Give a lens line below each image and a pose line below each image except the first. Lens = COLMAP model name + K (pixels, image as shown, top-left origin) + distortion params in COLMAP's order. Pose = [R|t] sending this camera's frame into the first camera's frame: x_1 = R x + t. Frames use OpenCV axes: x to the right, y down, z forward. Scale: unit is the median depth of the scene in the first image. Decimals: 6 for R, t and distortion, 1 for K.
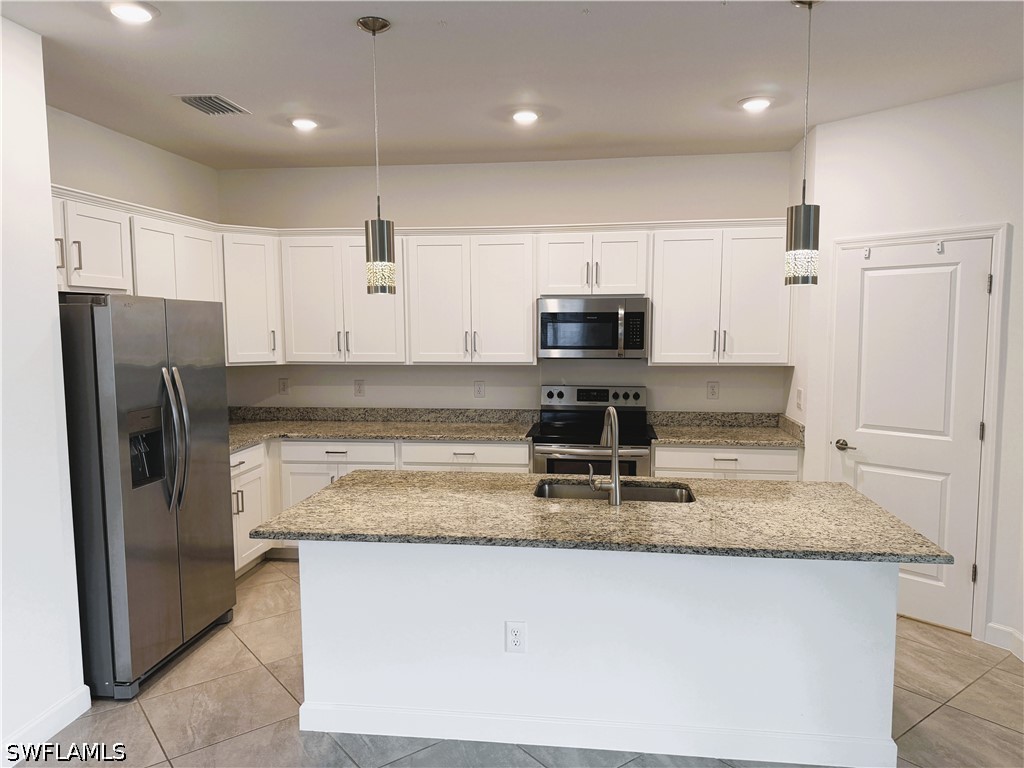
lens RADIAL K [[723.6, 0, 509.3], [0, 723.6, 384.6], [0, 0, 1]] dist [0.070190, -0.083797]
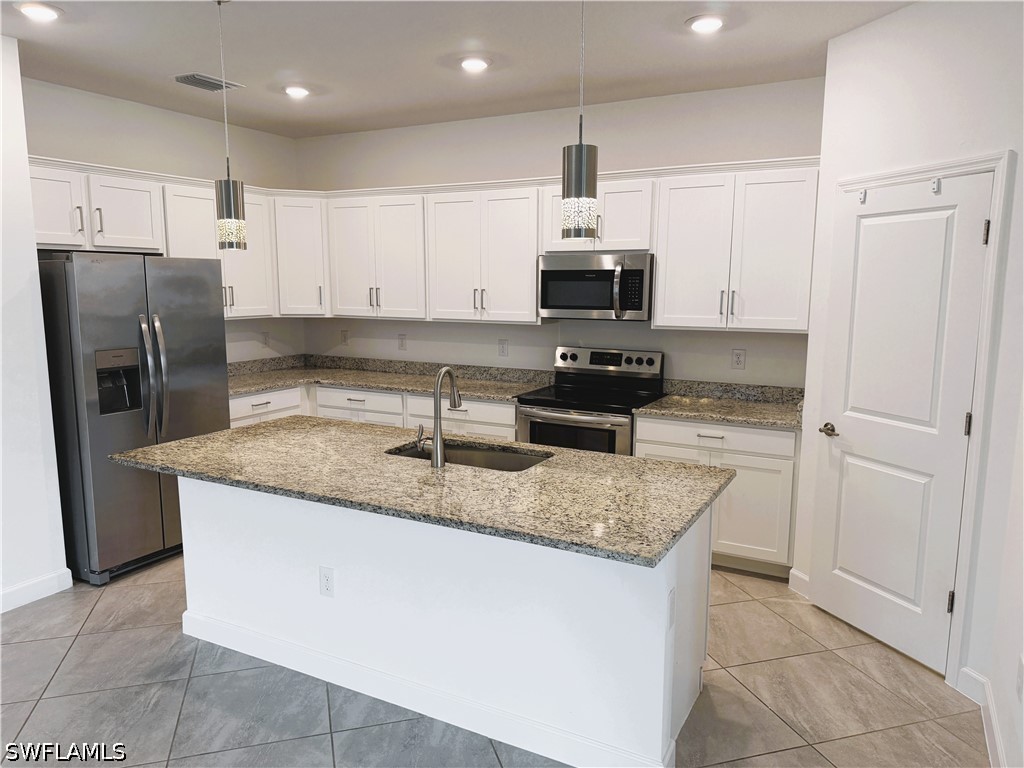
lens RADIAL K [[723.6, 0, 508.5], [0, 723.6, 386.9], [0, 0, 1]] dist [0.070190, -0.083797]
pose [[0.932067, 0.059935, -0.357293, 0.445790], [-0.039098, 0.997102, 0.065267, -0.007277], [0.360169, -0.046864, 0.931709, 0.099120]]
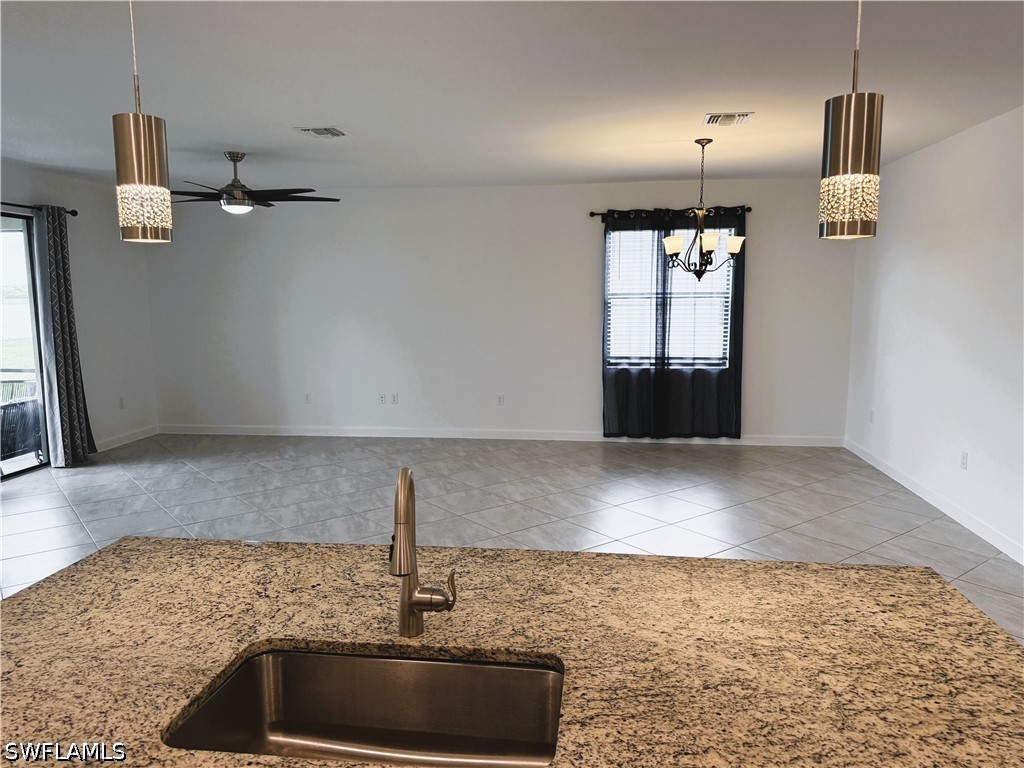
lens RADIAL K [[723.6, 0, 505.2], [0, 723.6, 411.1], [0, 0, 1]] dist [0.070190, -0.083797]
pose [[-0.999922, 0.008593, 0.009080, 0.052325], [0.010612, 0.967374, 0.253131, -0.103217], [-0.006609, 0.253207, -0.967389, 1.148457]]
